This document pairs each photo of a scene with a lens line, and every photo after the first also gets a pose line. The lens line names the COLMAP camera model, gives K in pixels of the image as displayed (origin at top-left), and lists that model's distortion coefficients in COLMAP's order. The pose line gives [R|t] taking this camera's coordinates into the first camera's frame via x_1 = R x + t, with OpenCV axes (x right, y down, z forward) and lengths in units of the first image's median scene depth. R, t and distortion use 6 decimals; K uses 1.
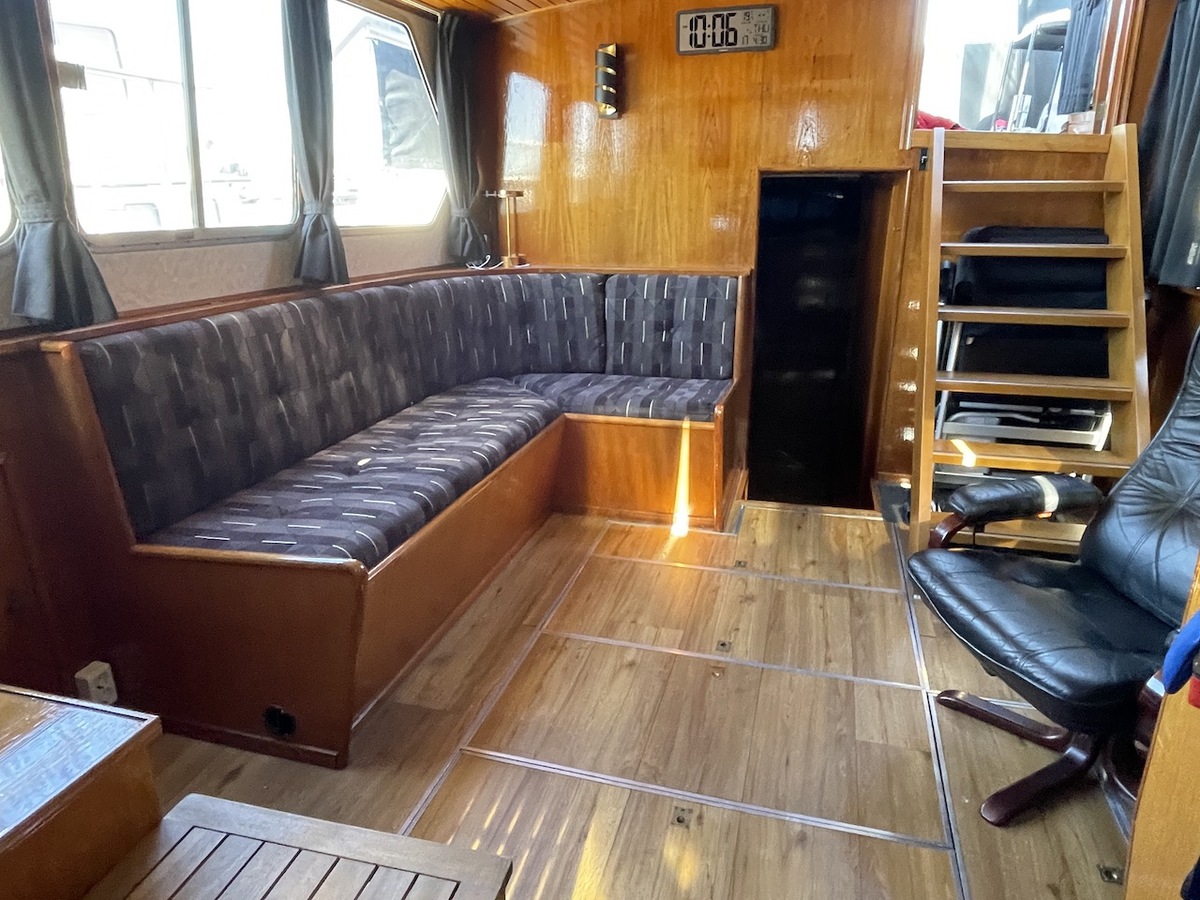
lens RADIAL K [[770.9, 0, 600.0], [0, 770.9, 450.0], [0, 0, 1]] dist [-0.004600, -0.005717]
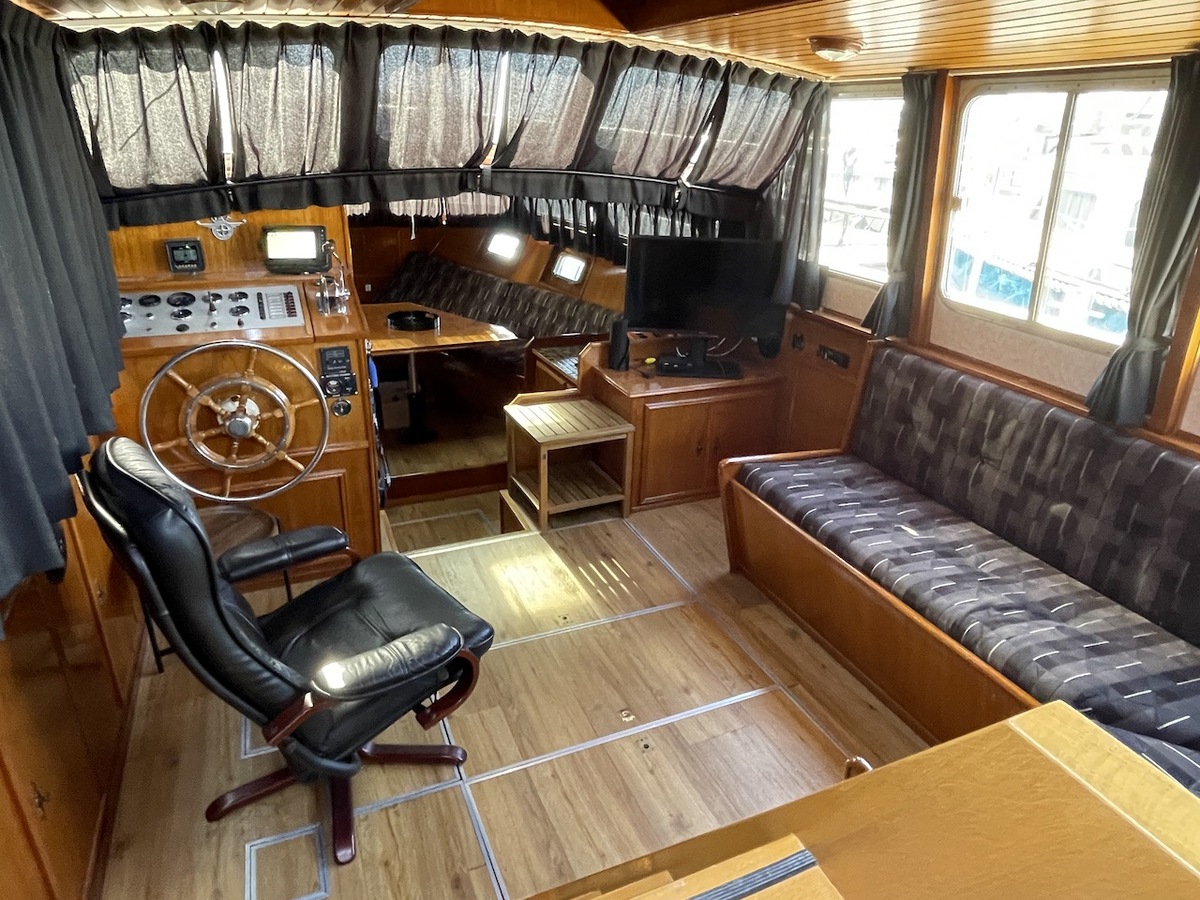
lens RADIAL K [[750.7, 0, 600.0], [0, 750.7, 450.0], [0, 0, 1]] dist [0.003524, -0.002692]
pose [[-0.772943, 0.233645, -0.589890, 0.716538], [-0.217924, 0.775402, 0.592673, -0.646979], [0.595876, 0.586653, -0.548424, 1.290988]]
